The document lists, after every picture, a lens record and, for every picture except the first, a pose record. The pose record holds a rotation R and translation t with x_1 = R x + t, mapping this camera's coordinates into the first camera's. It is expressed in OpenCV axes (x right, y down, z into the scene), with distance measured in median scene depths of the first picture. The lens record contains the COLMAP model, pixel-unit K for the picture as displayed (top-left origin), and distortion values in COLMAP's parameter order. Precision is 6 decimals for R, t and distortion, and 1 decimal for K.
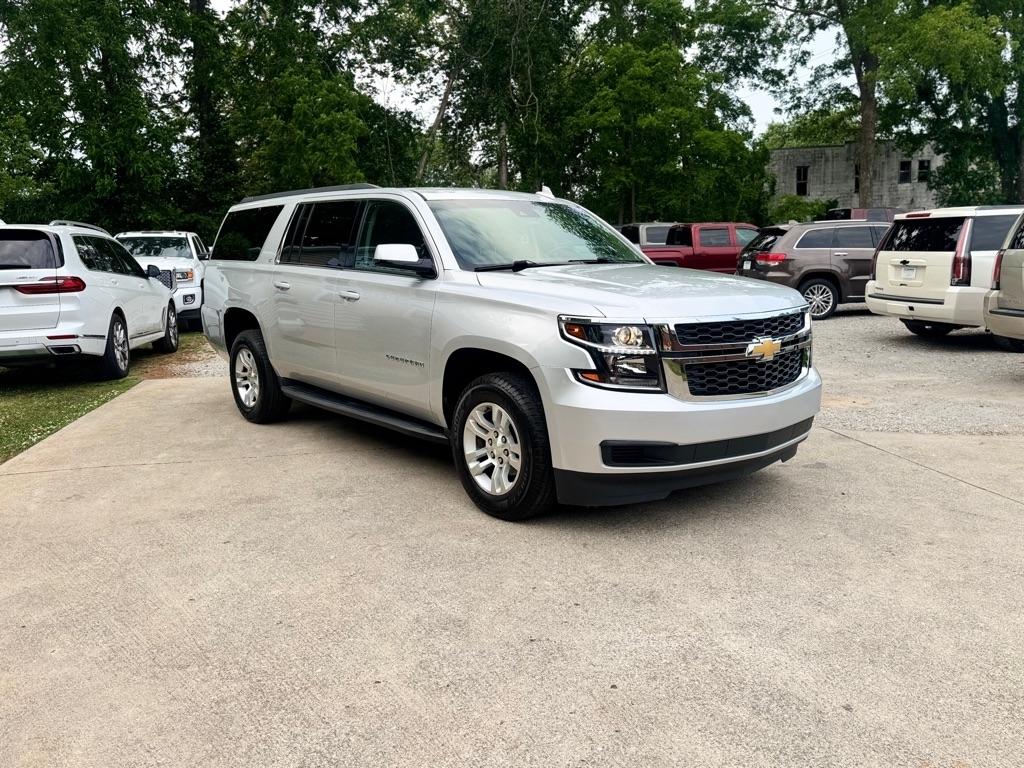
lens RADIAL K [[788.7, 0, 512.0], [0, 788.7, 384.0], [0, 0, 1]] dist [0.098028, -0.160151]
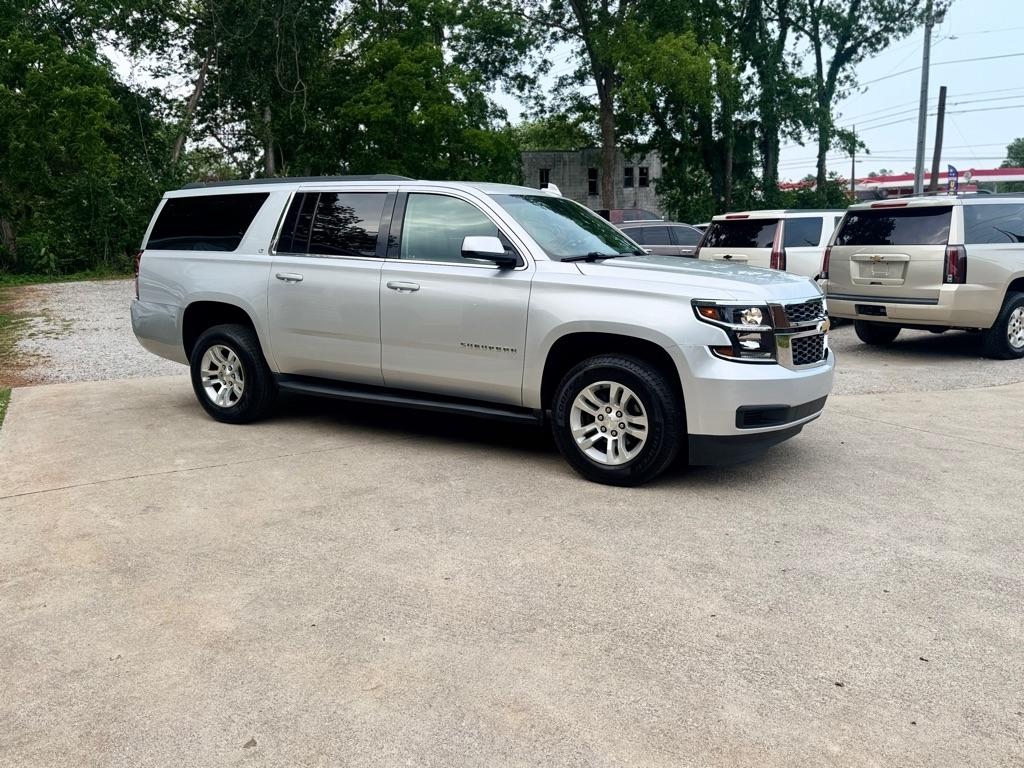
lens RADIAL K [[788.7, 0, 512.0], [0, 788.7, 384.0], [0, 0, 1]] dist [0.098028, -0.160151]
pose [[0.944971, -0.048552, 0.323530, -0.333896], [0.046176, 0.998820, 0.015021, 0.003187], [-0.323878, 0.000745, 0.946099, 0.000673]]
